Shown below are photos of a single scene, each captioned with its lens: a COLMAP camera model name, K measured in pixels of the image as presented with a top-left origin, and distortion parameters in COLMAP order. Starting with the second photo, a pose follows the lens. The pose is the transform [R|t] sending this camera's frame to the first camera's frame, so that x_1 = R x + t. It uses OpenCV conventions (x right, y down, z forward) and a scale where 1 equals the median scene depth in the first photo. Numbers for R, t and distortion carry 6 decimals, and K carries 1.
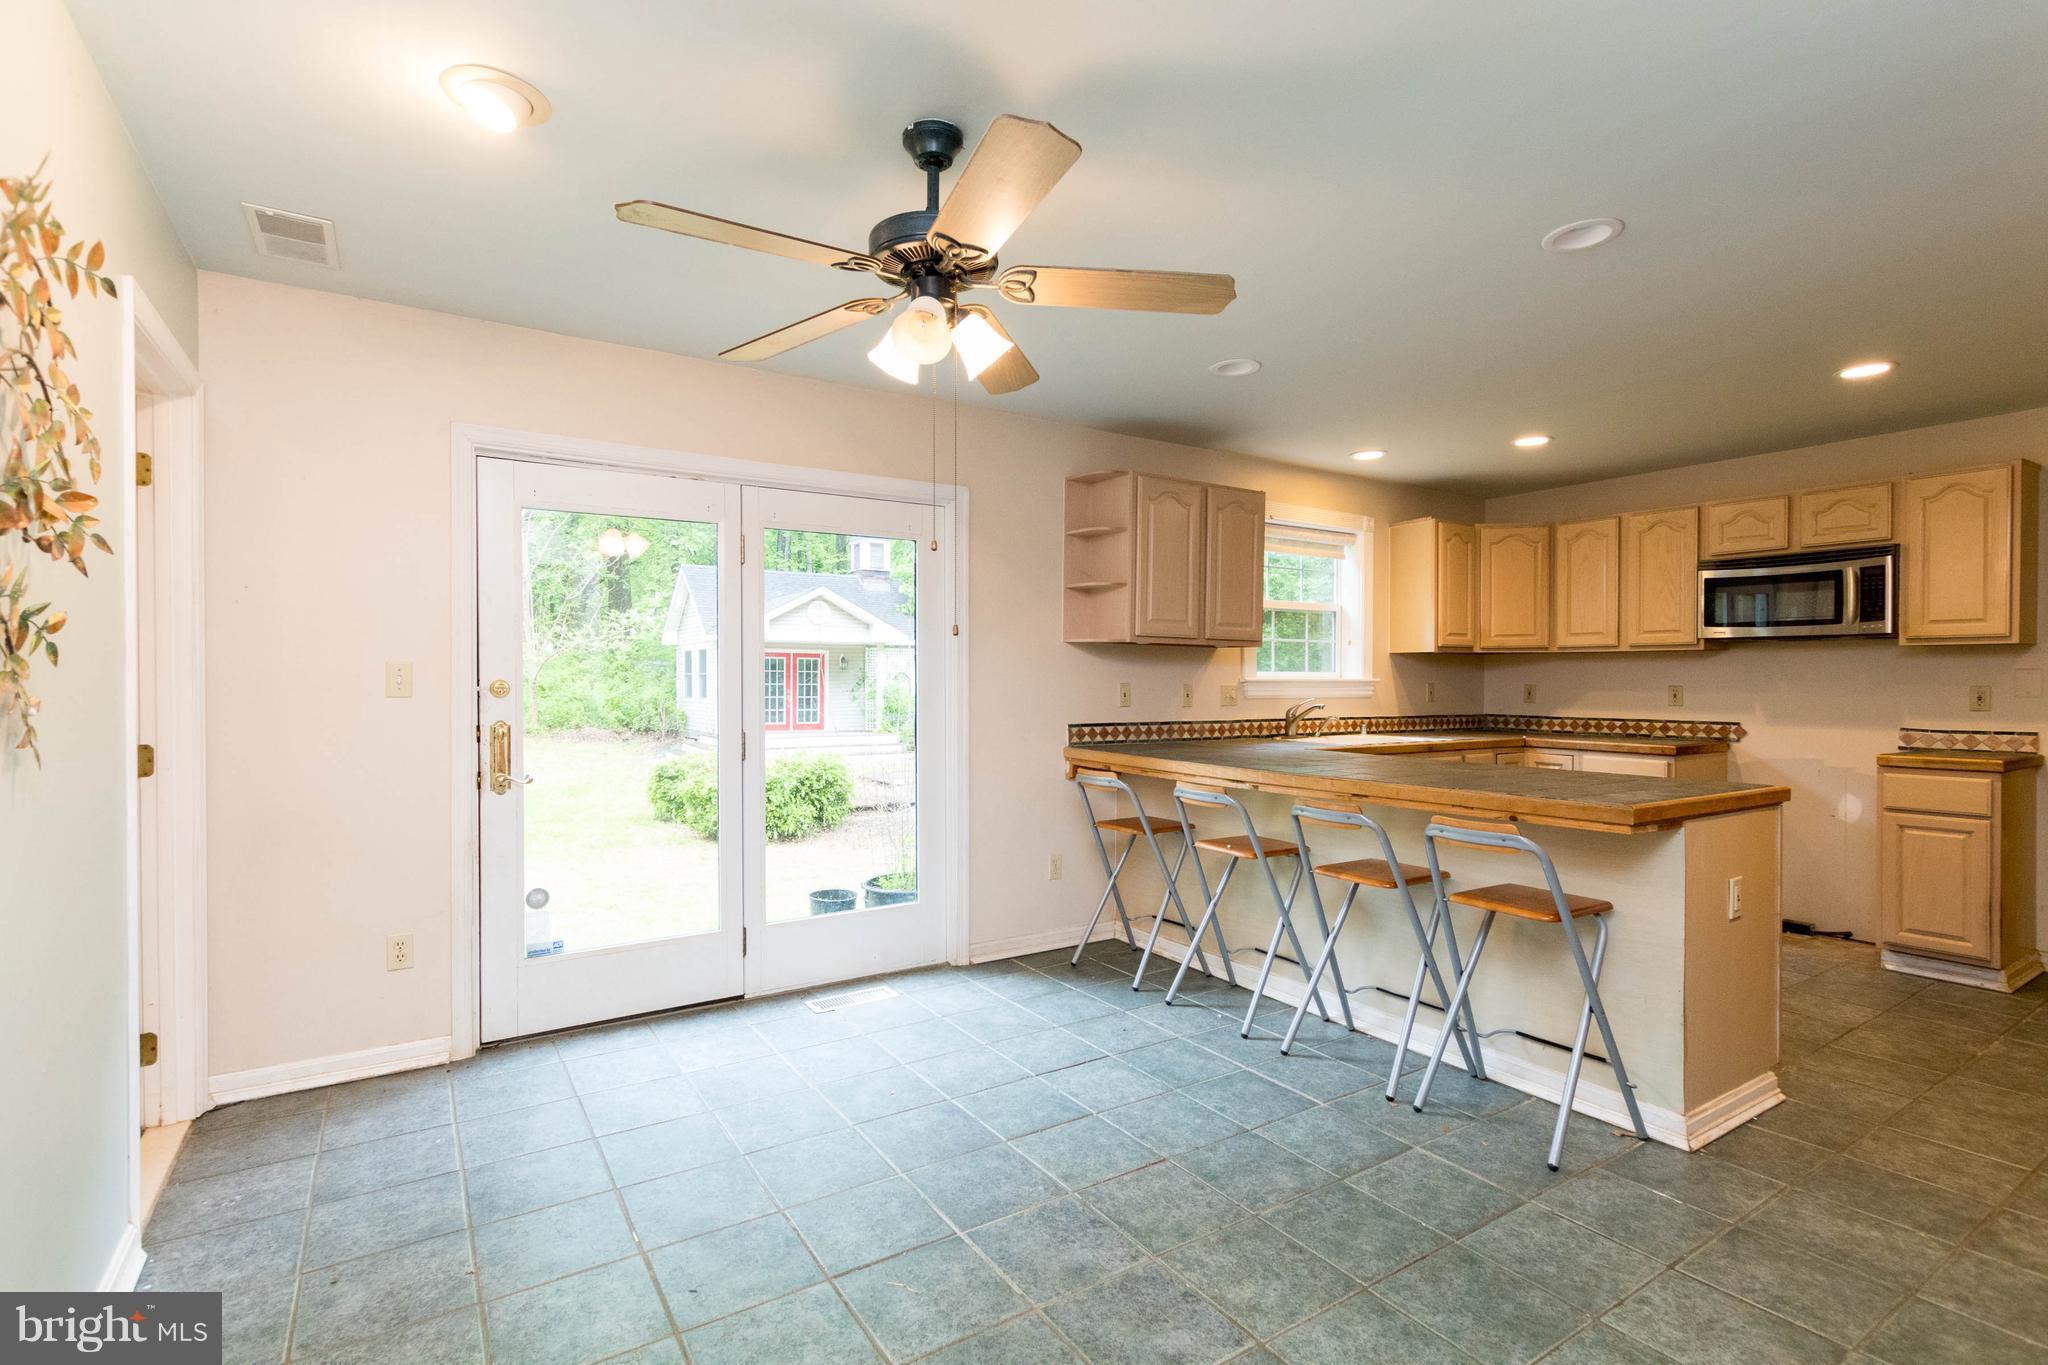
lens RADIAL K [[954.2, 0, 1024.0], [0, 954.2, 682.5], [0, 0, 1]] dist [0.017497, -0.007490]
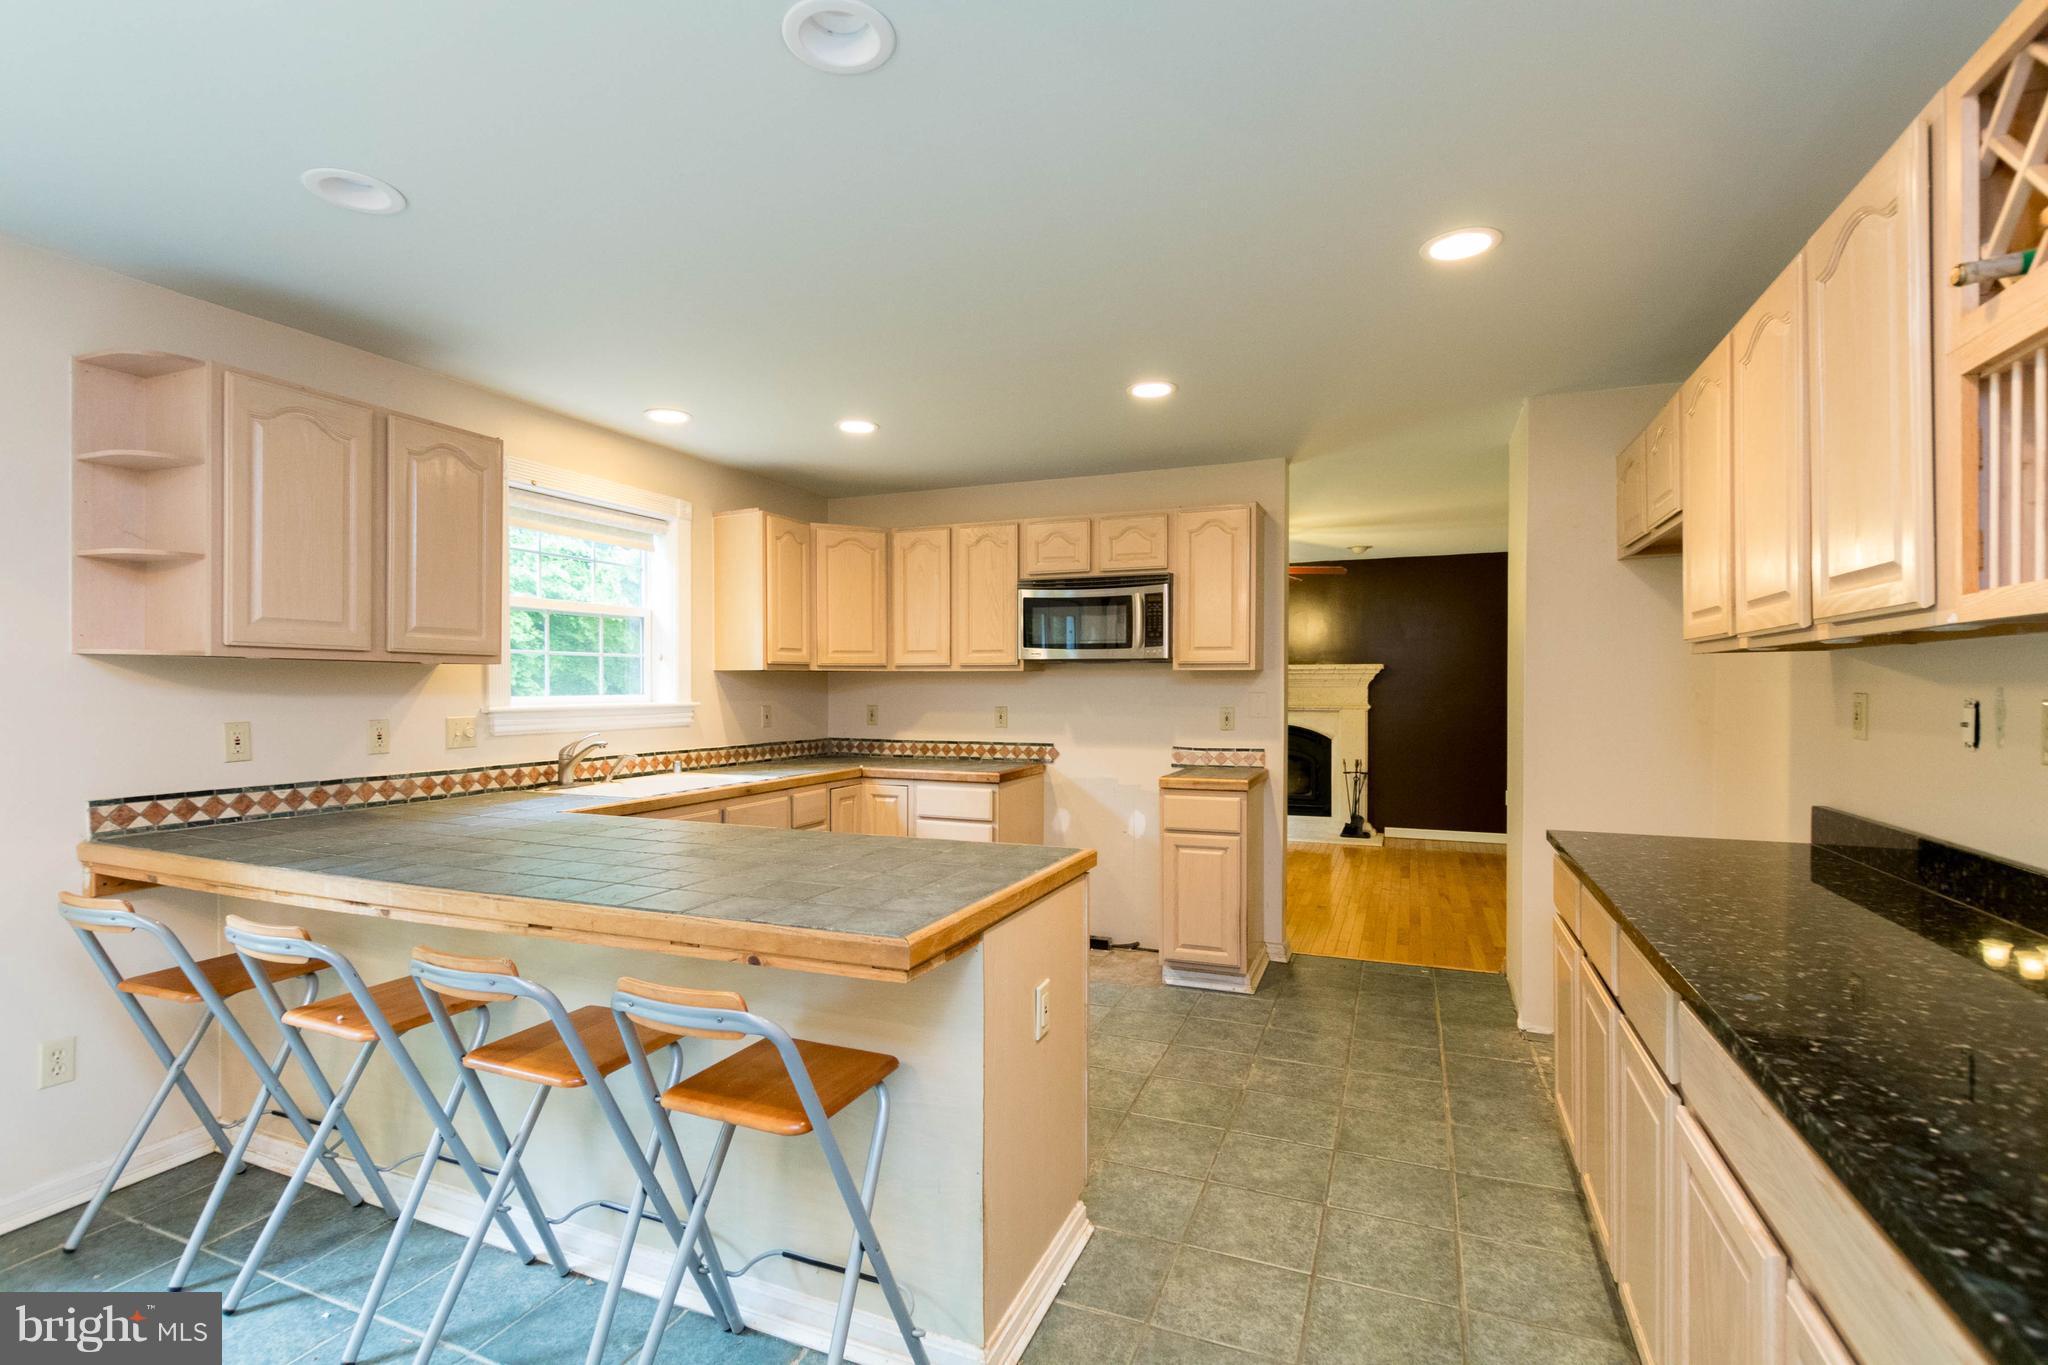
lens RADIAL K [[936.7, 0, 1019.5], [0, 936.7, 691.4], [0, 0, 1]] dist [0.000481, -0.000239]
pose [[0.825926, -0.006610, 0.563740, 0.177947], [0.004391, 0.999976, 0.005292, -0.019569], [-0.563762, -0.001895, 0.825935, 0.229985]]
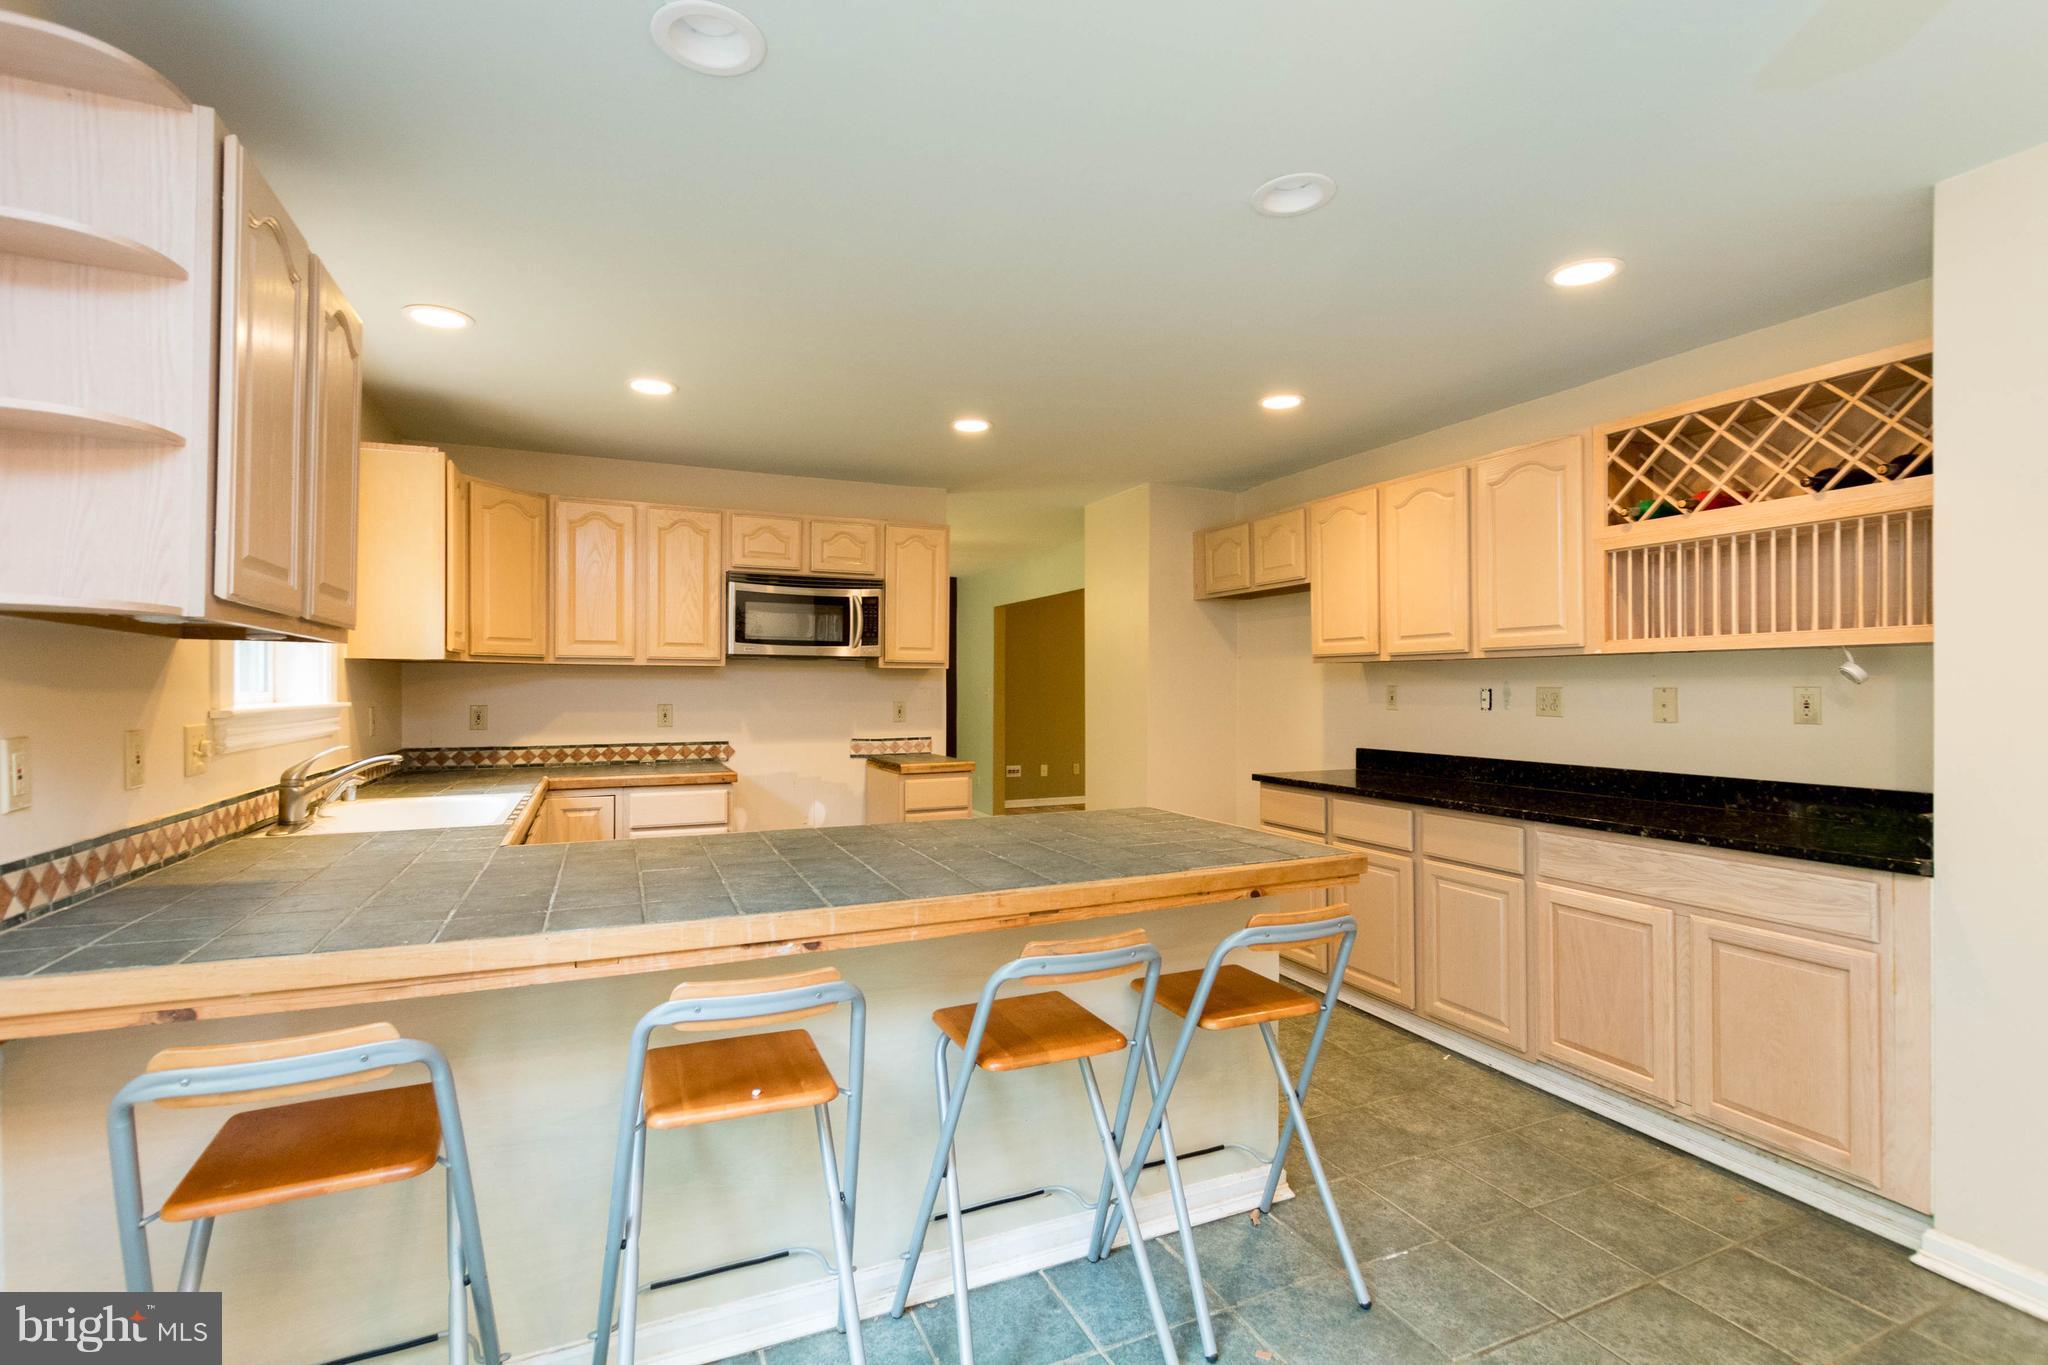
lens RADIAL K [[931.4, 0, 1015.5], [0, 931.4, 684.1], [0, 0, 1]] dist [0.000770, -0.000028]
pose [[0.159667, 0.000037, 0.987171, -0.152313], [0.002778, 0.999996, -0.000487, -0.016342], [-0.987167, 0.002820, 0.159666, 0.609326]]
